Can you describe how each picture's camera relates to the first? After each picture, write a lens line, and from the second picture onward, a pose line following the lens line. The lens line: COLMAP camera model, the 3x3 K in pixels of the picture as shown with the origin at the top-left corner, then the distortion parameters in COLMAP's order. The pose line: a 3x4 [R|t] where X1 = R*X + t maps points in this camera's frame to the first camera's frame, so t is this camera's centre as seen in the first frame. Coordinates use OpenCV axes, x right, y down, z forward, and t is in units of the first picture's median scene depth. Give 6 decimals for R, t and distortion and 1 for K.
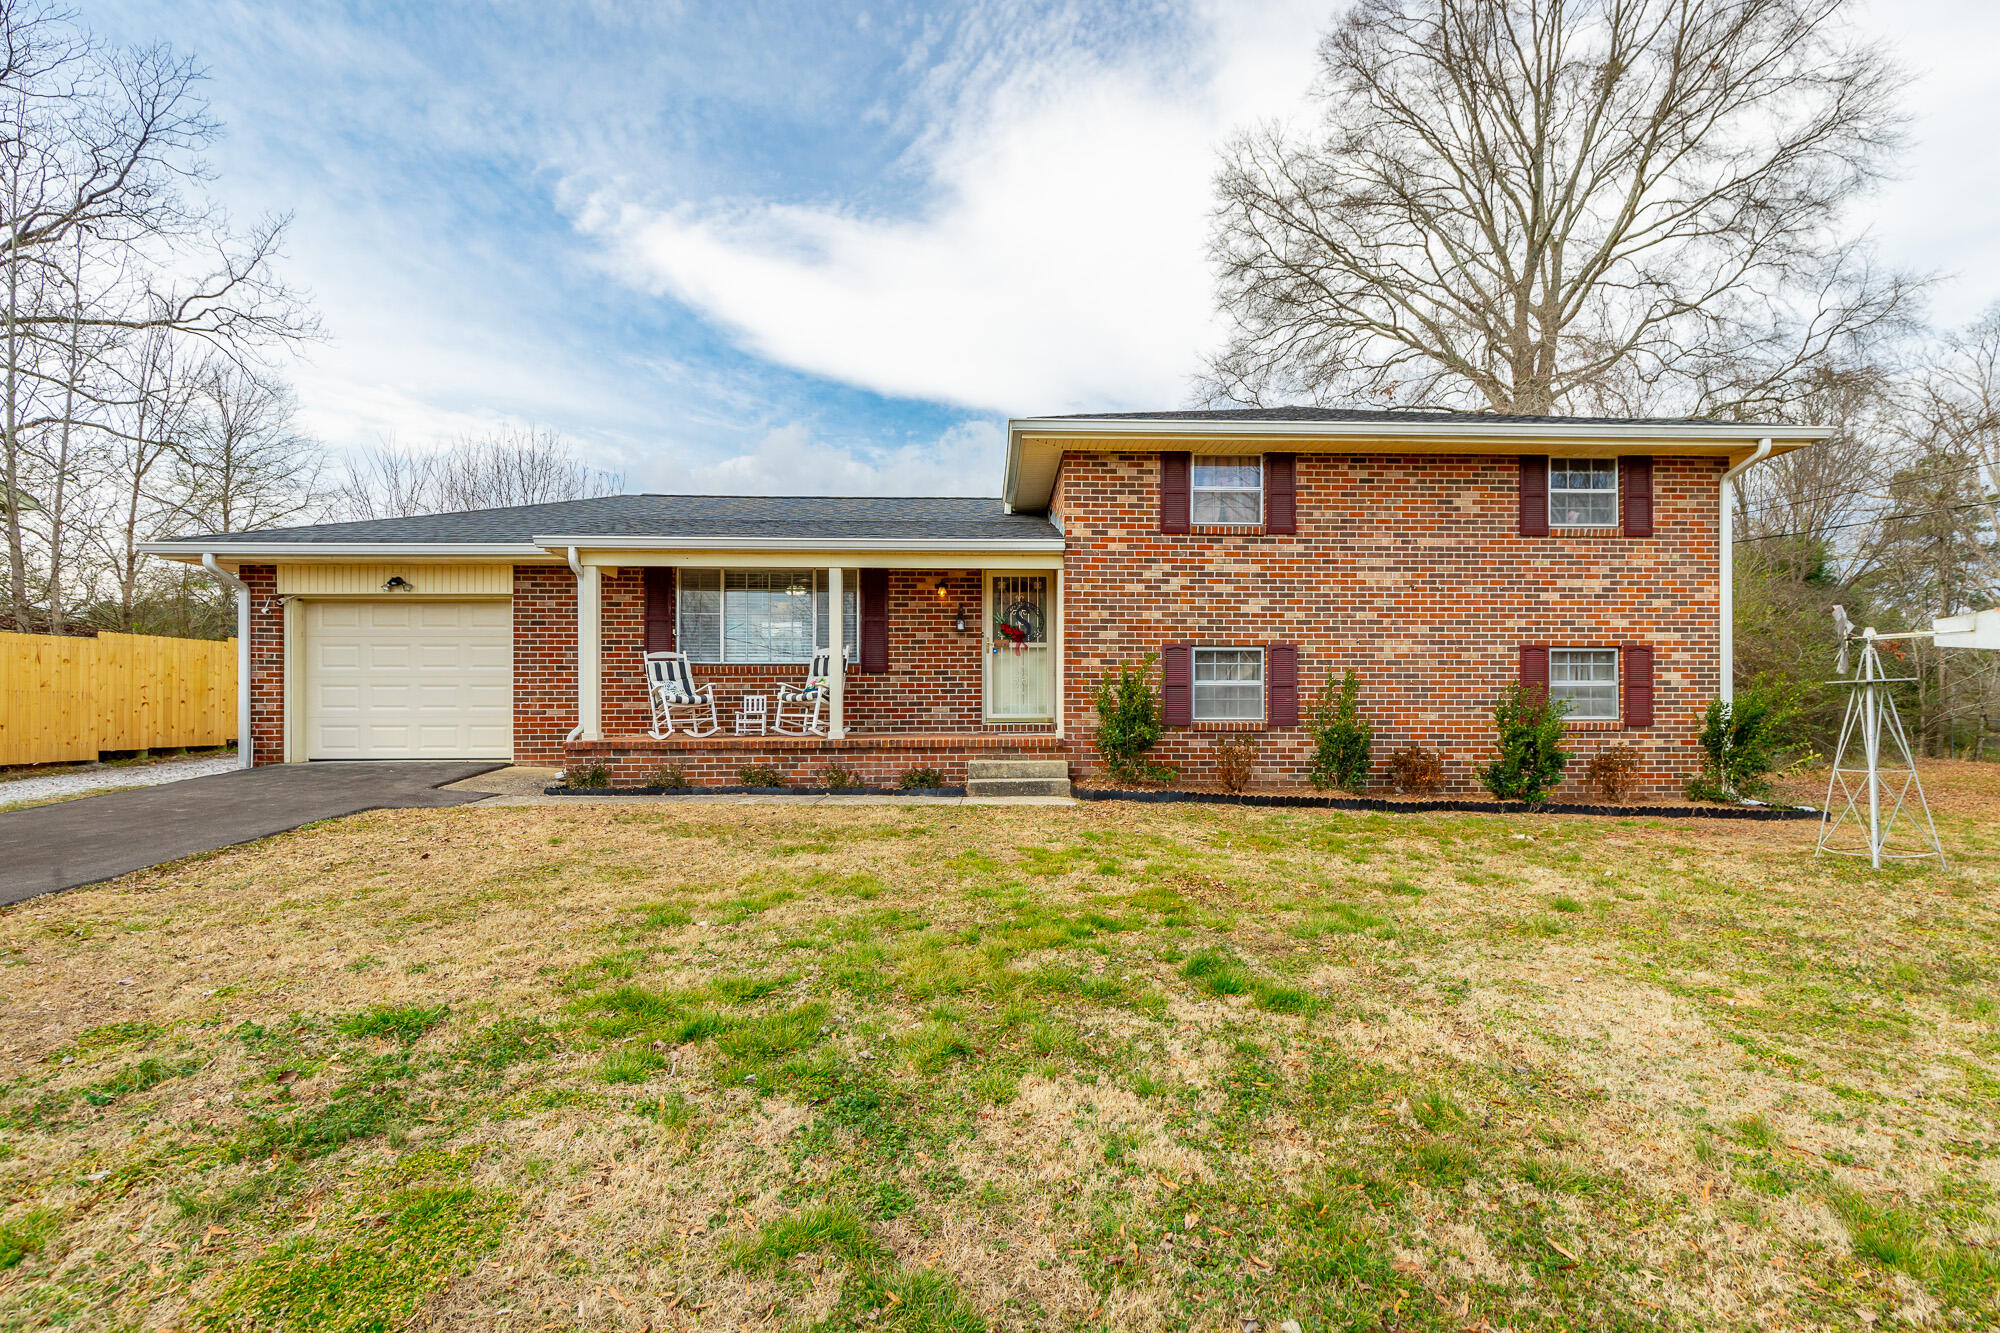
lens RADIAL K [[909.7, 0, 1006.6], [0, 909.7, 693.4], [0, 0, 1]] dist [0.002590, 0.000010]
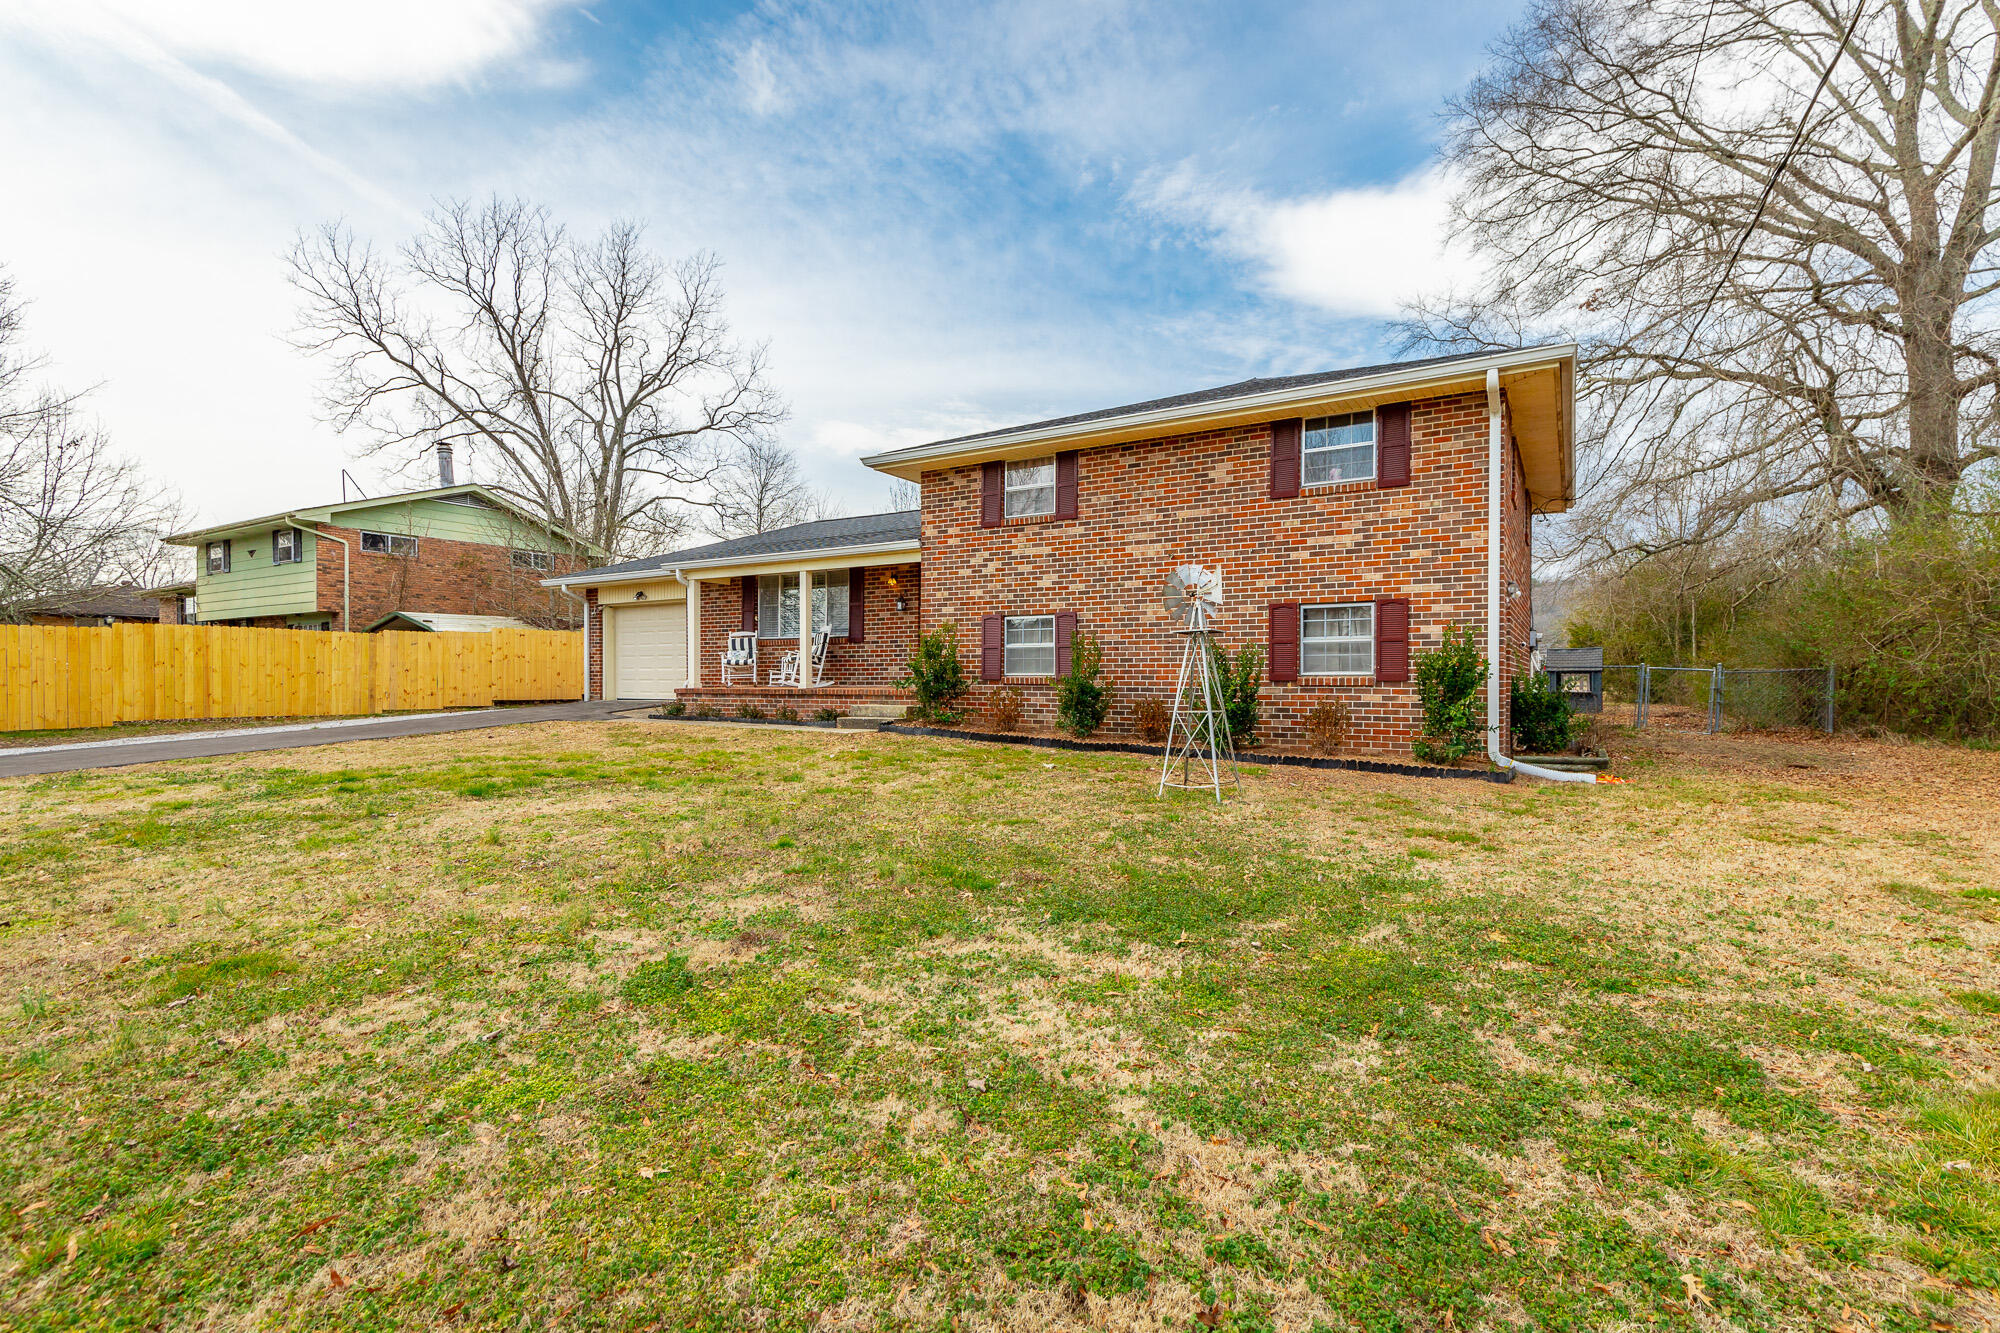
lens RADIAL K [[904.4, 0, 1014.9], [0, 904.4, 673.0], [0, 0, 1]] dist [0.004273, 0.000242]
pose [[0.837835, -0.001577, -0.545922, 0.886869], [0.005881, 0.999964, 0.006138, 0.018390], [0.545893, -0.008353, 0.837814, -0.032435]]
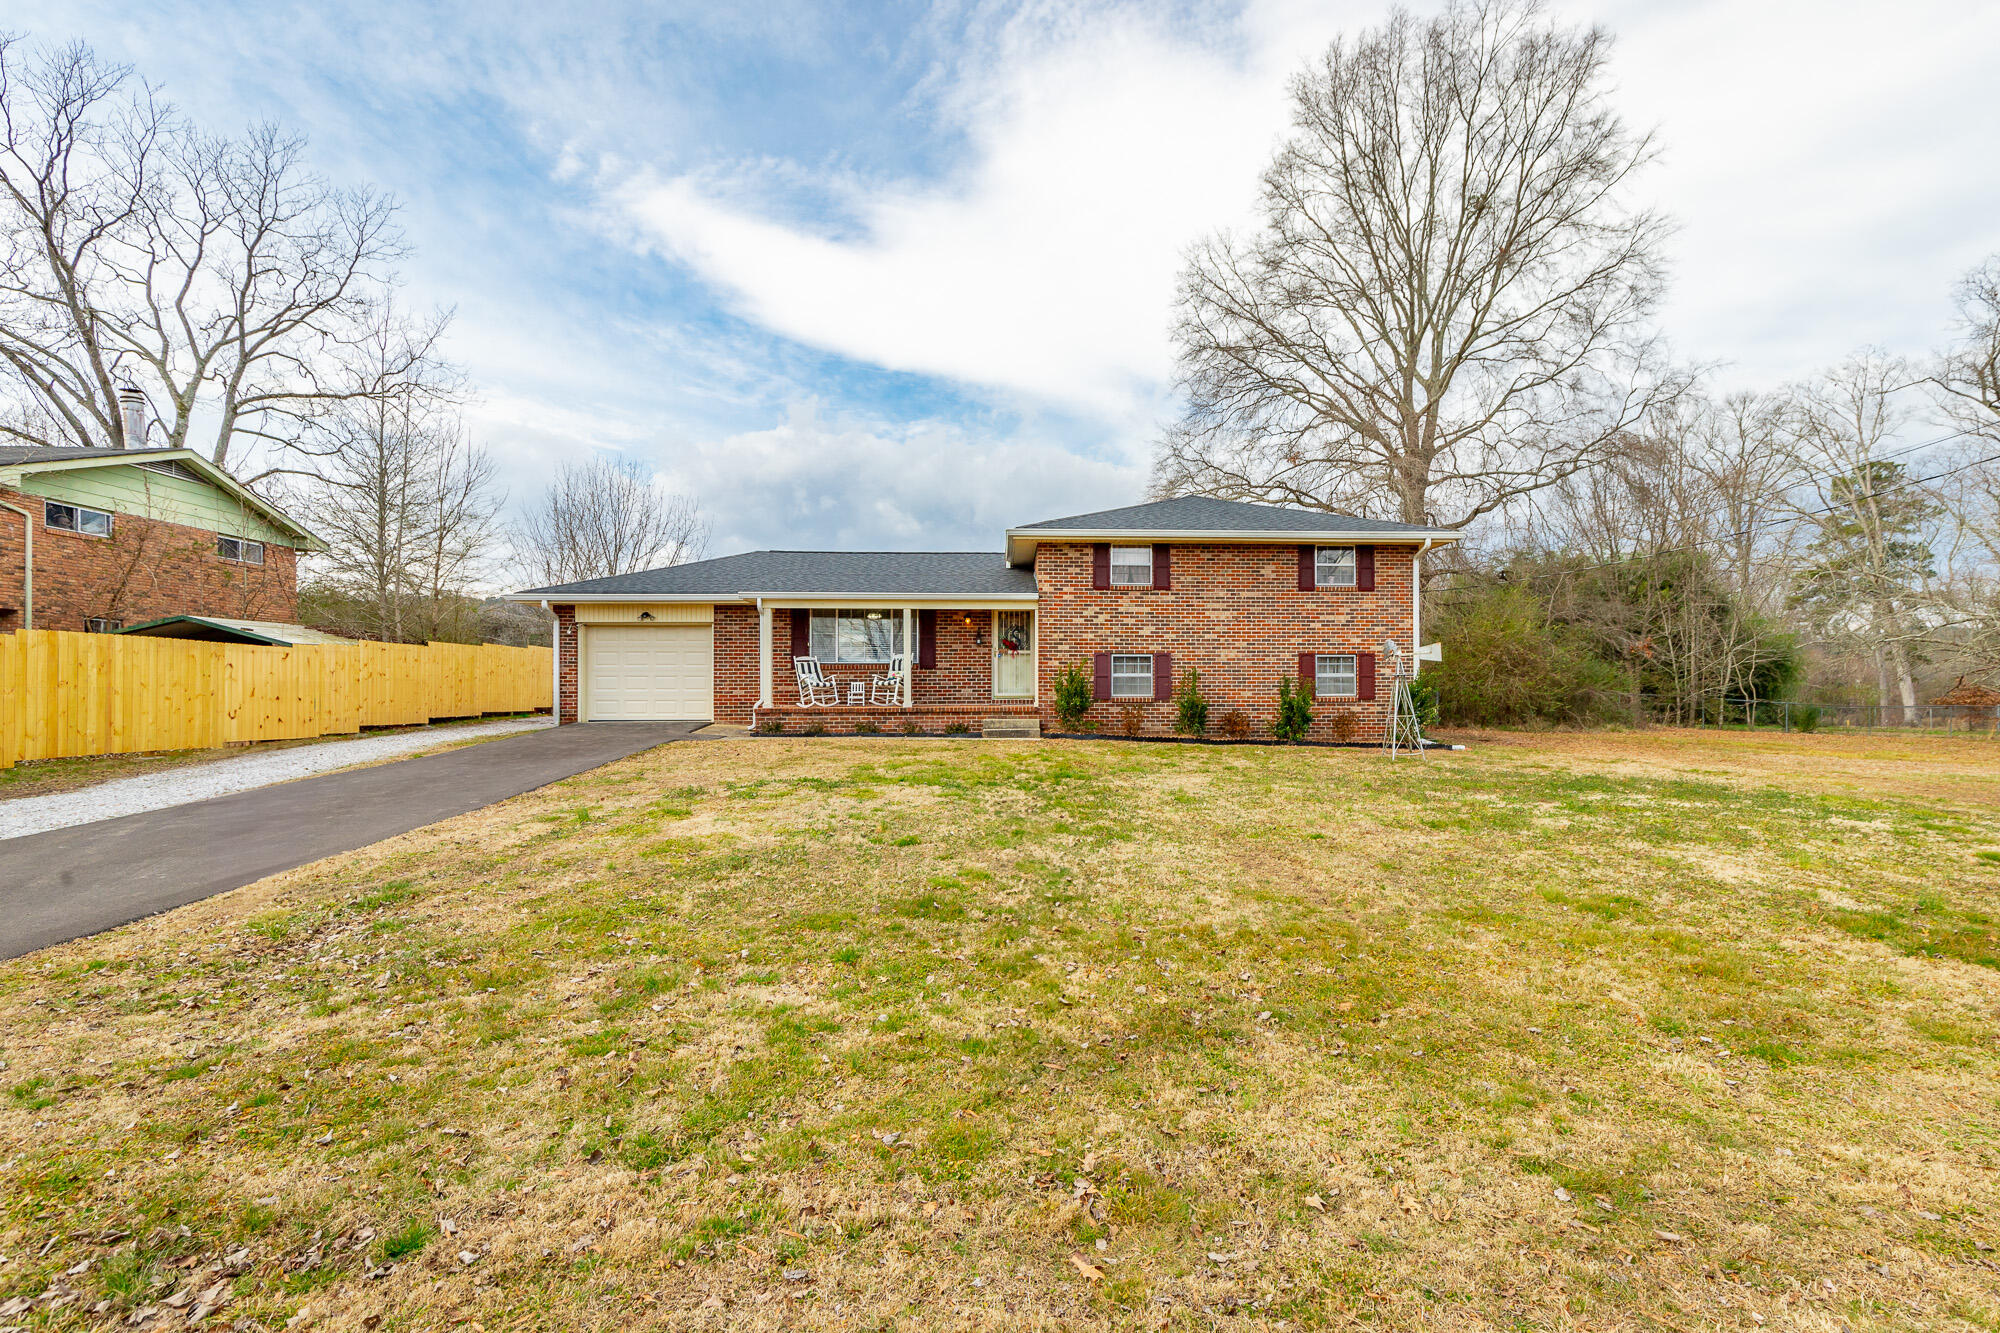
lens RADIAL K [[933.5, 0, 1032.7], [0, 933.5, 663.8], [0, 0, 1]] dist [-0.003860, -0.000592]
pose [[0.999948, -0.000235, 0.010209, 0.034110], [0.000418, 0.999840, -0.017903, -0.000684], [-0.010203, 0.017907, 0.999788, -0.788292]]
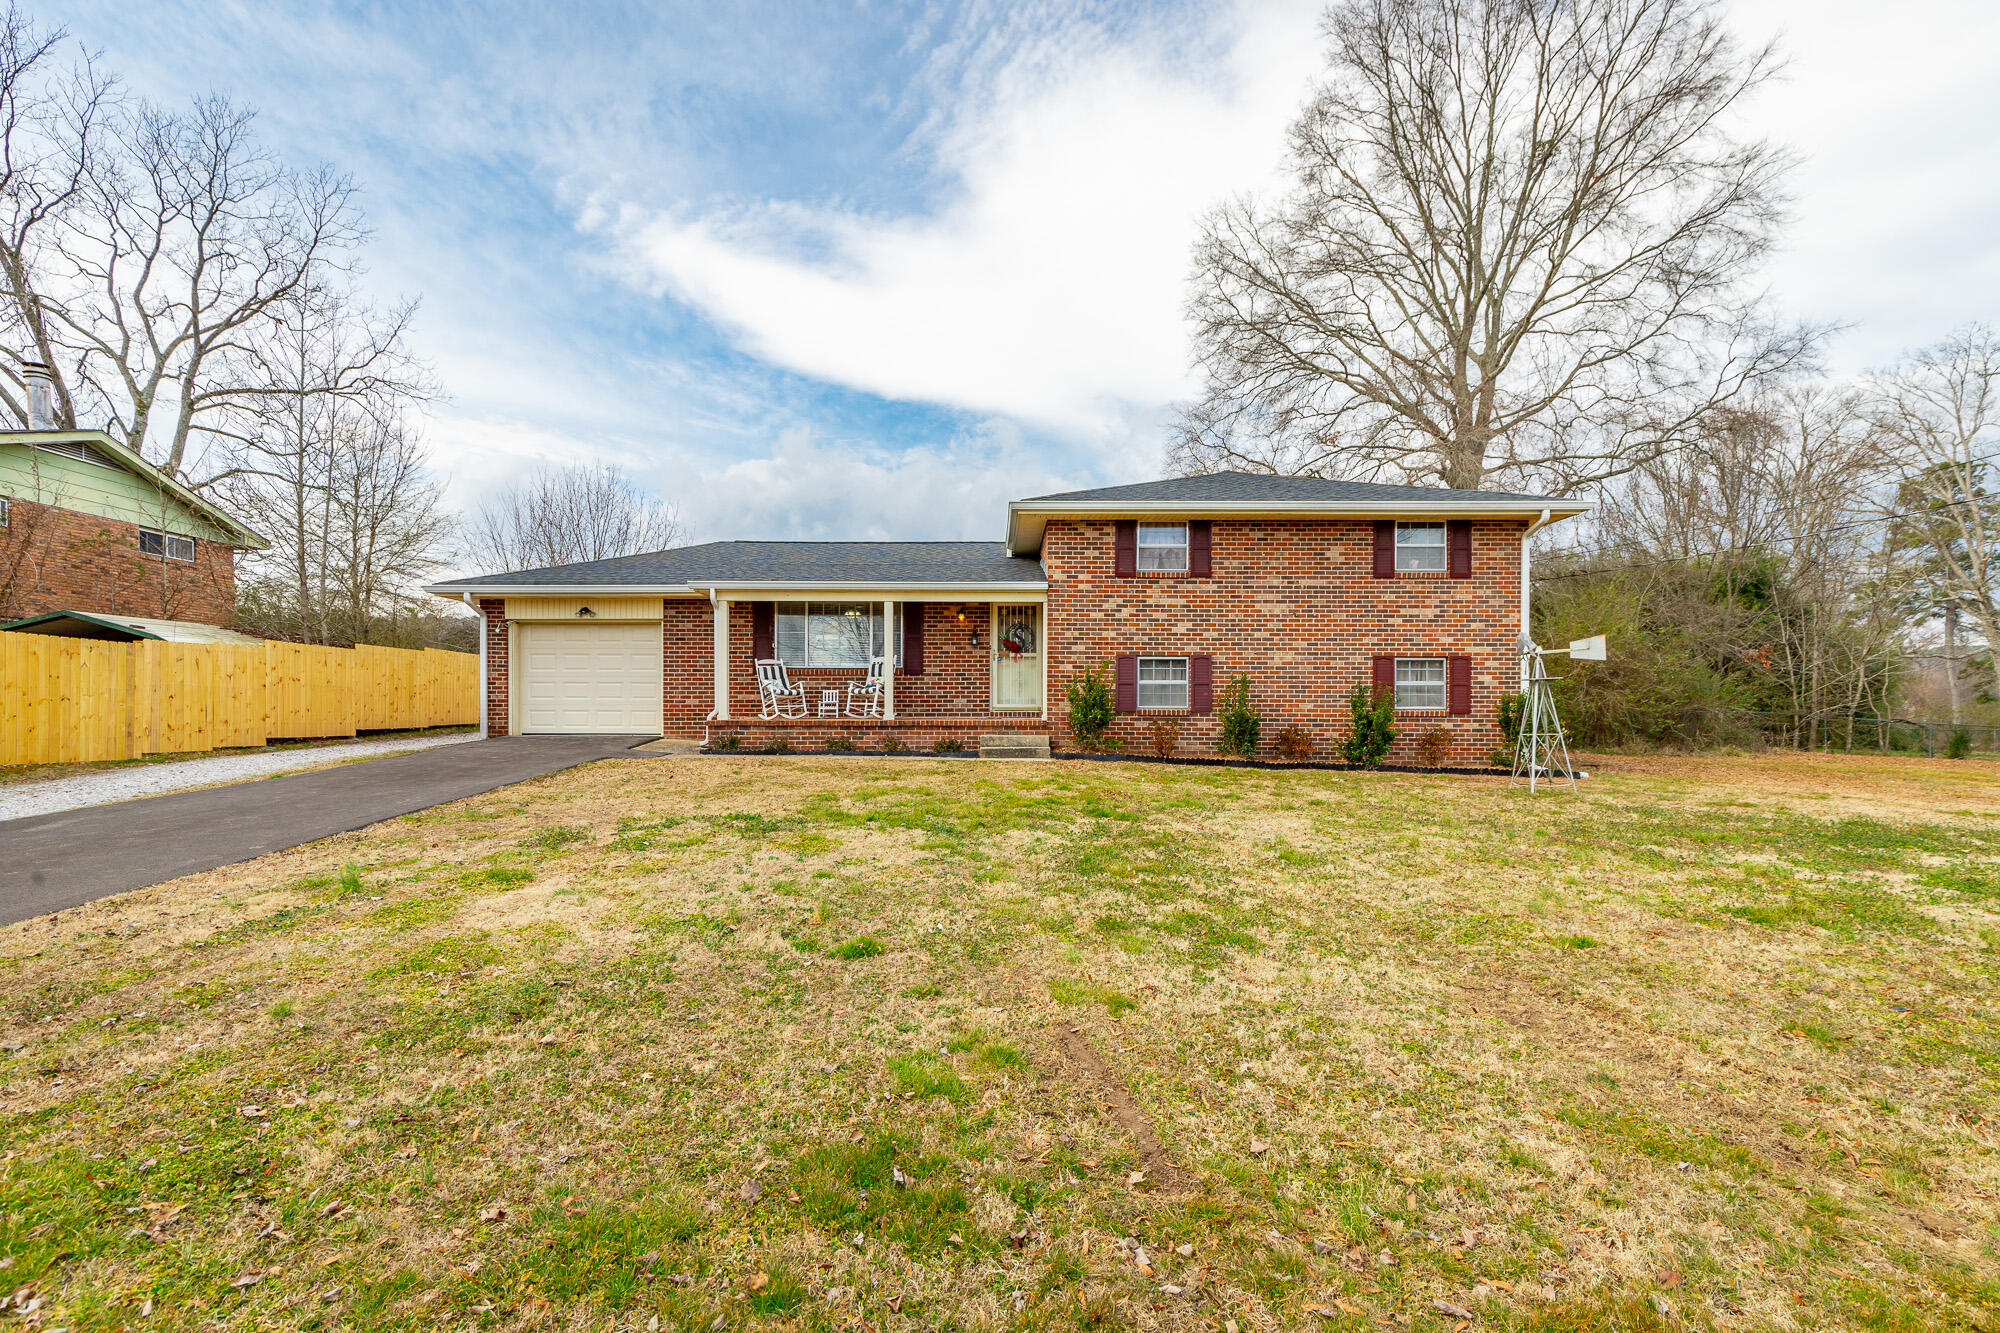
lens RADIAL K [[910.2, 0, 963.0], [0, 910.2, 699.0], [0, 0, 1]] dist [0.001125, 0.000164]
pose [[0.998518, 0.003856, -0.054278, 0.008666], [-0.003859, 0.999993, 0.000042, 0.016291], [0.054278, 0.000167, 0.998526, -0.436737]]
